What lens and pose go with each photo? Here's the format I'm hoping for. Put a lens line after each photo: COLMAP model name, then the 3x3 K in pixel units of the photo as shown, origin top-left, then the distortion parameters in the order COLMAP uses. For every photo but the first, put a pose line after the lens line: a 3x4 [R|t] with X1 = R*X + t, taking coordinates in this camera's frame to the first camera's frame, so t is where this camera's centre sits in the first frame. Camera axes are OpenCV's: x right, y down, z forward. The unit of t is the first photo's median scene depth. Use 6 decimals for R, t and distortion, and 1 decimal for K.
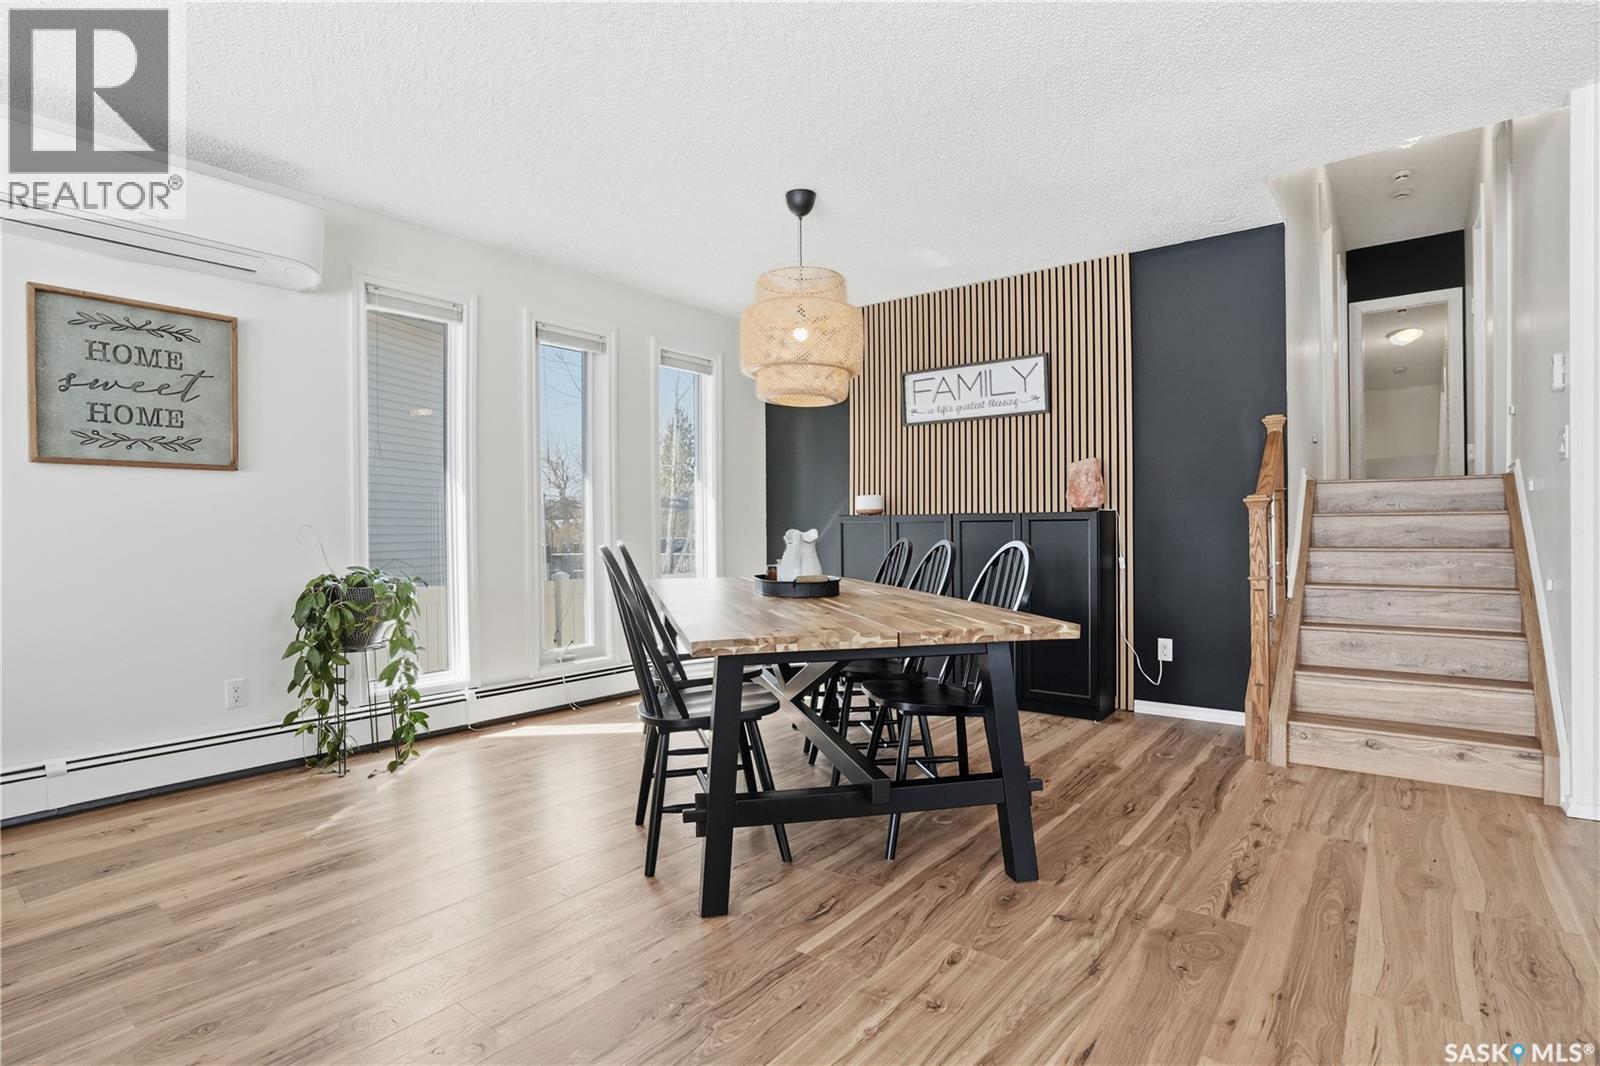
lens RADIAL K [[790.9, 0, 792.0], [0, 790.9, 548.4], [0, 0, 1]] dist [-0.036760, 0.000167]
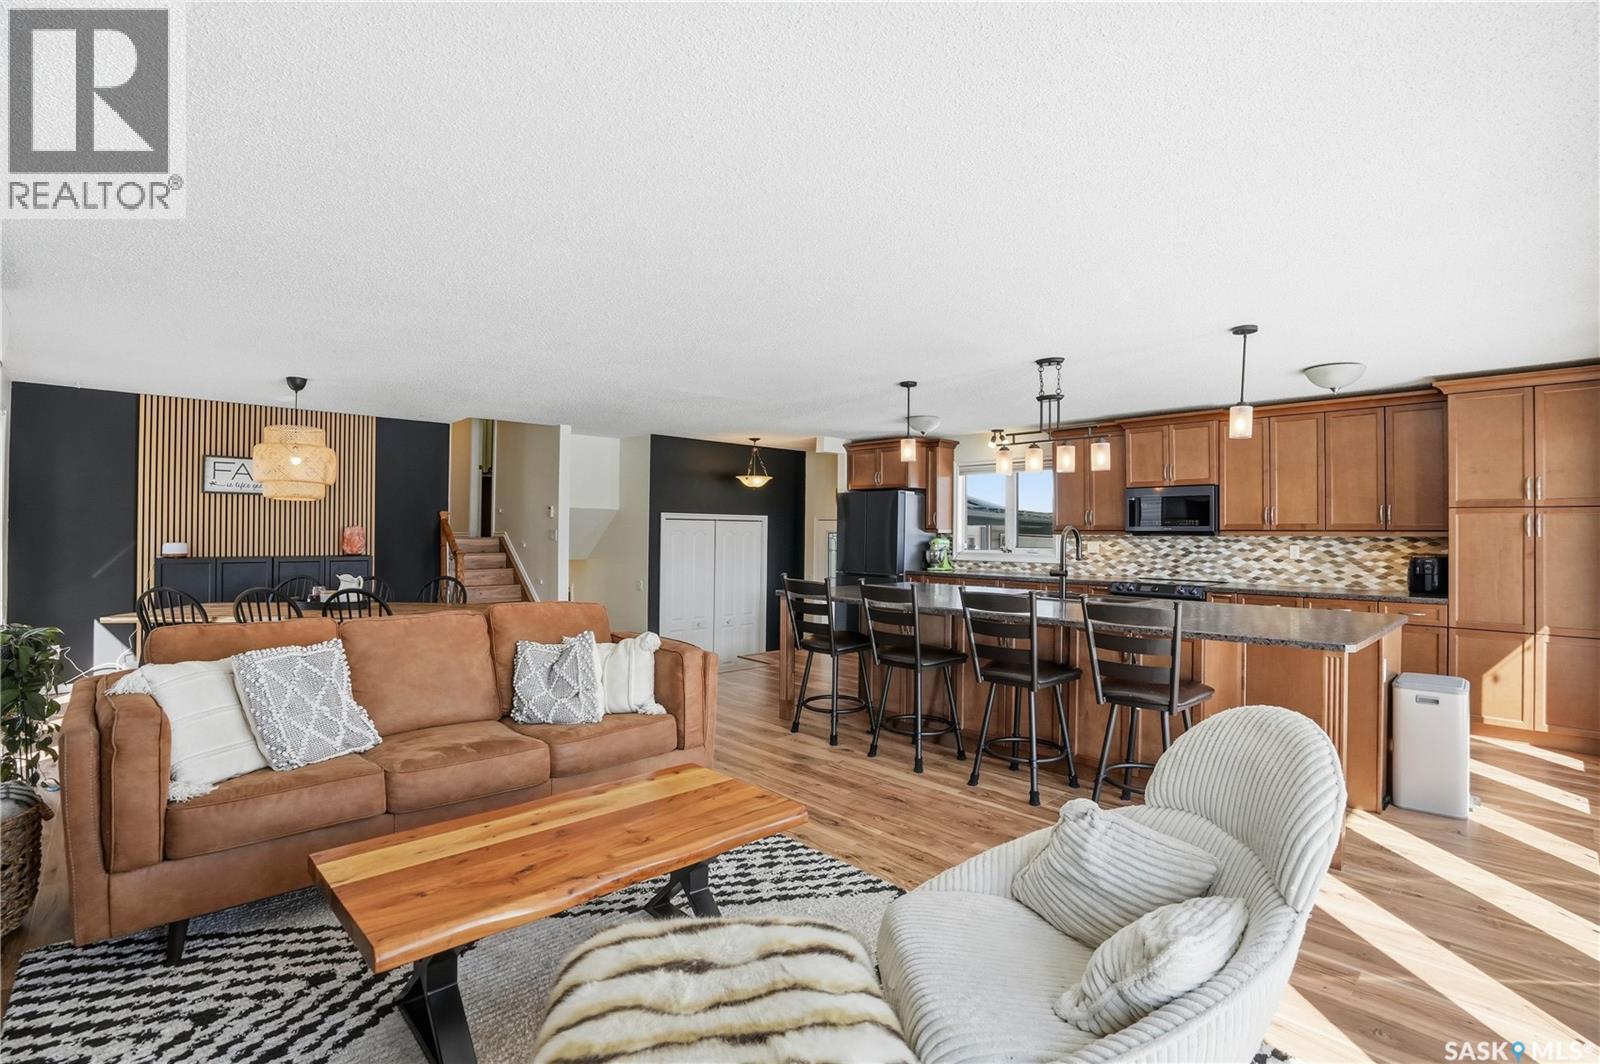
lens RADIAL K [[750.5, 0, 798.5], [0, 750.5, 518.6], [0, 0, 1]] dist [-0.068994, 0.025427]
pose [[0.141023, 0.024697, 0.989698, -1.079261], [0.019460, 0.999427, -0.027712, -0.061131], [-0.989815, 0.023167, 0.140462, -0.232401]]
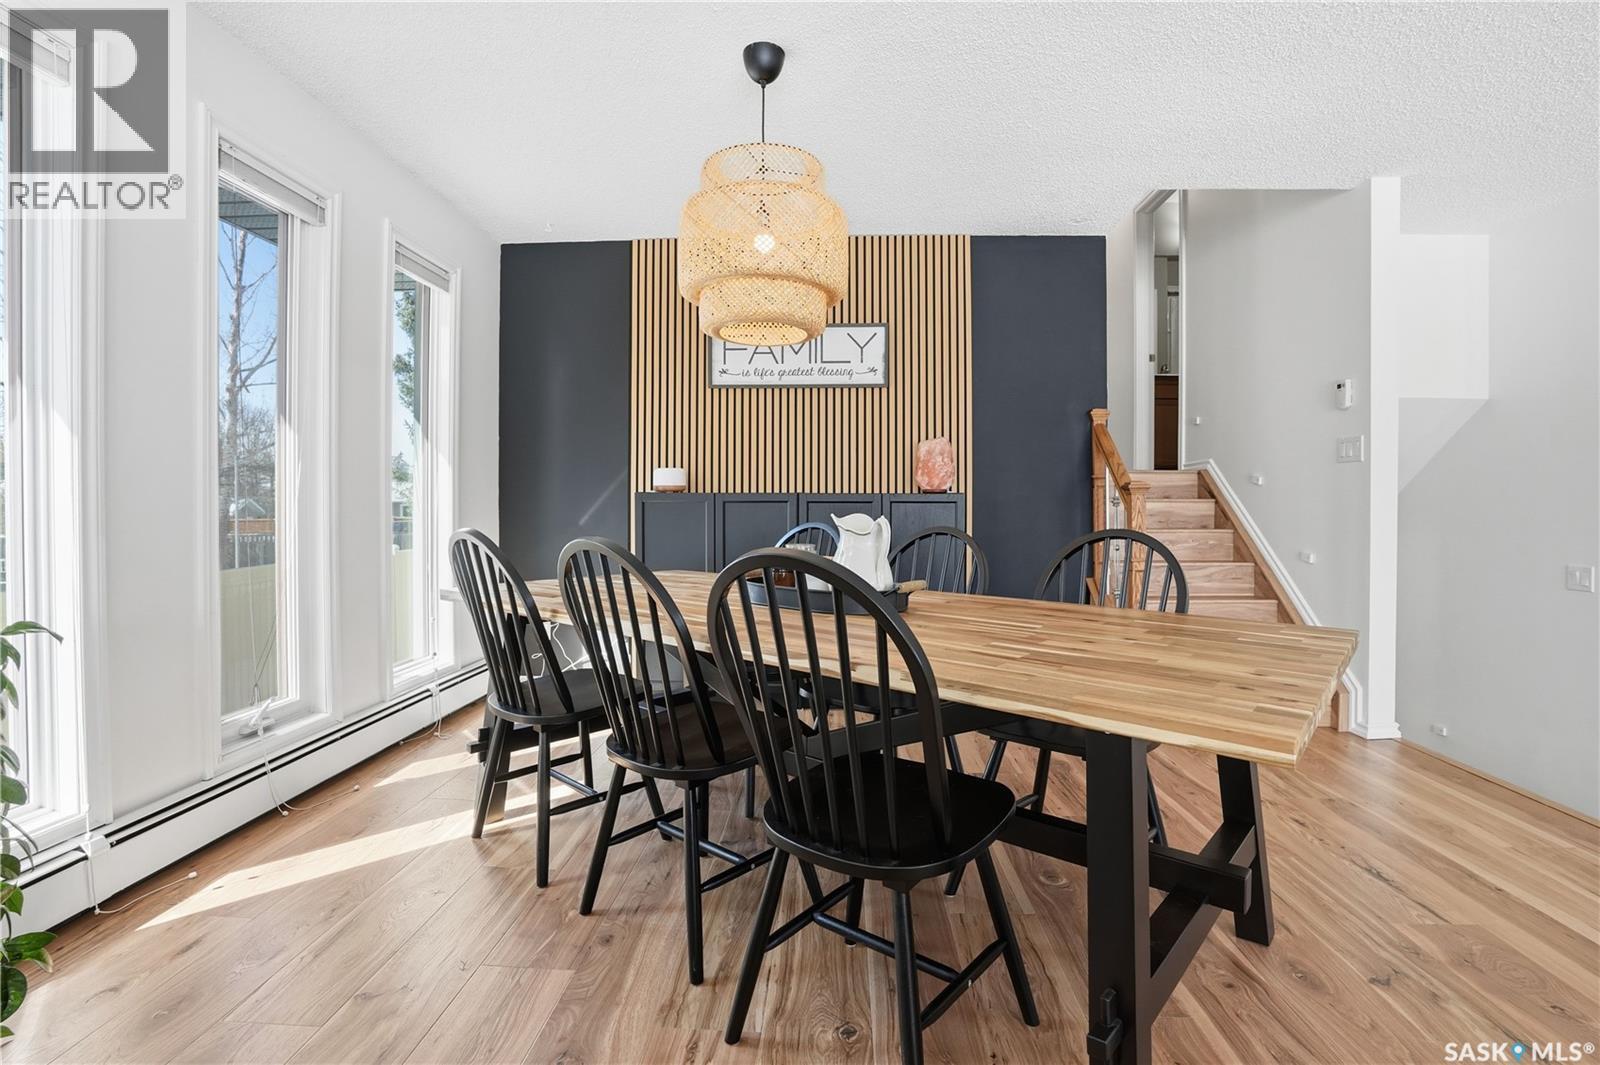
lens RADIAL K [[750.5, 0, 798.5], [0, 750.5, 519.1], [0, 0, 1]] dist [-0.068994, 0.025427]
pose [[0.812788, -0.001862, 0.582557, -0.276688], [0.005819, 0.999971, -0.004923, -0.011329], [-0.582530, 0.007391, 0.812775, 0.331937]]
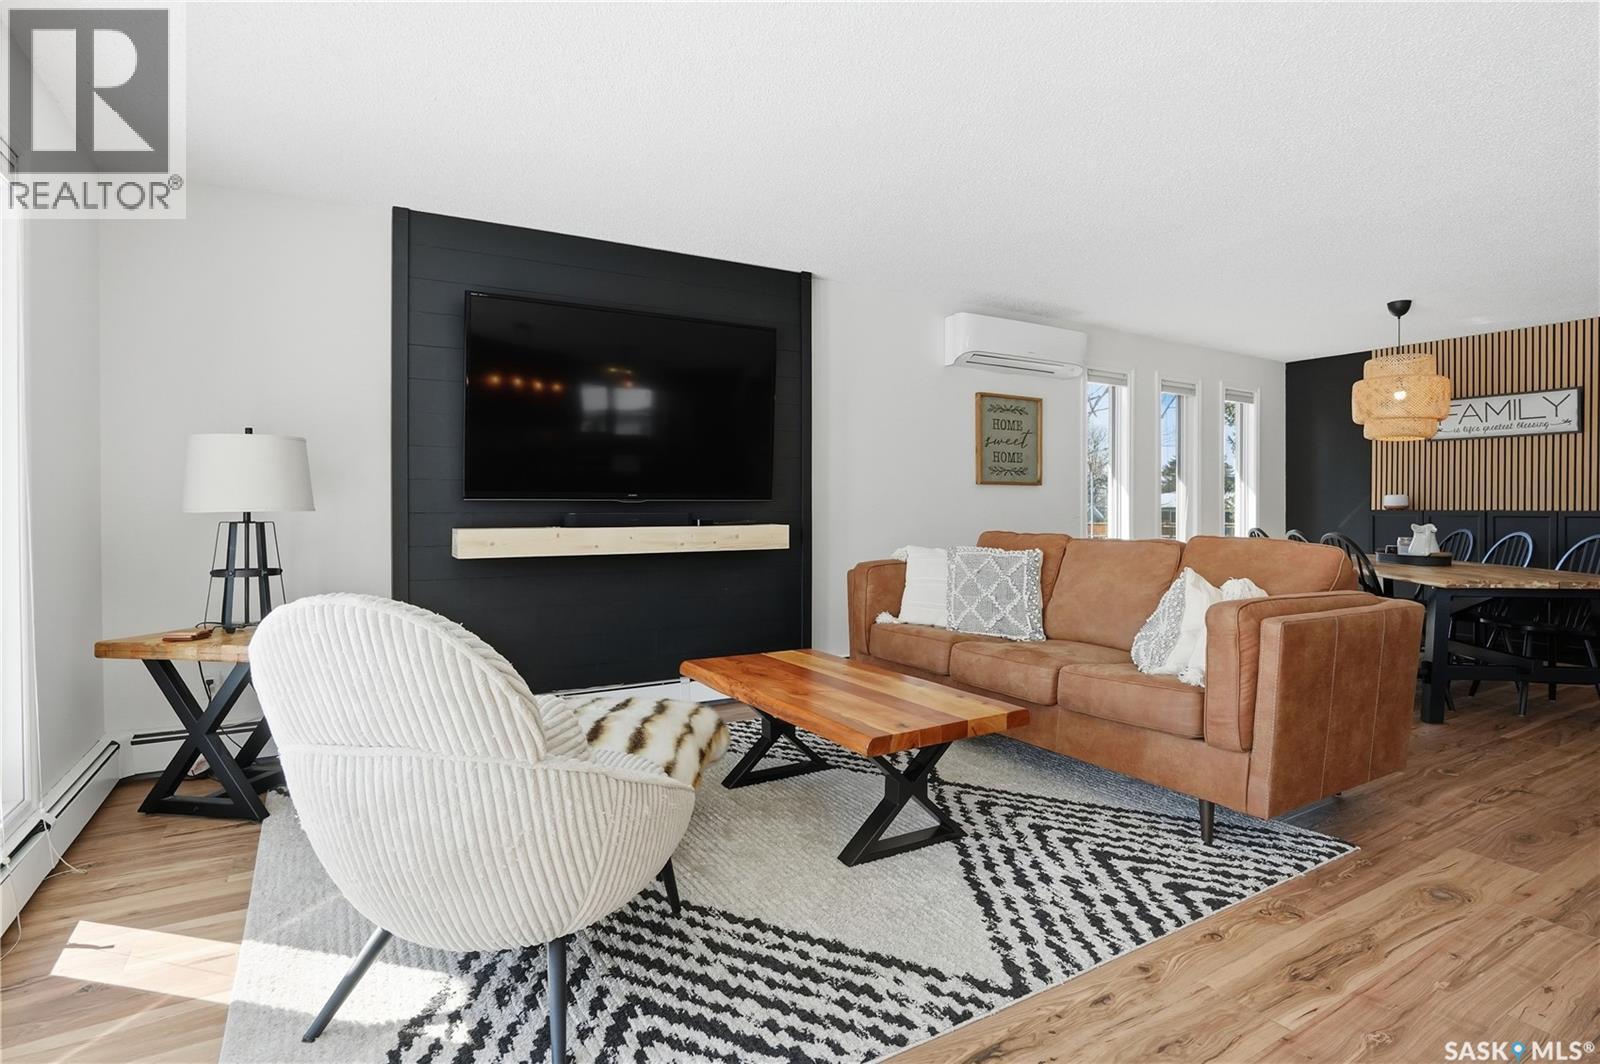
lens RADIAL K [[816.7, 0, 796.2], [0, 816.7, 525.1], [0, 0, 1]] dist [-0.066161, 0.030988]
pose [[0.934905, 0.016014, -0.354537, -0.406488], [-0.017335, 0.999850, -0.000552, 0.000245], [0.354475, 0.006662, 0.935042, -0.644724]]
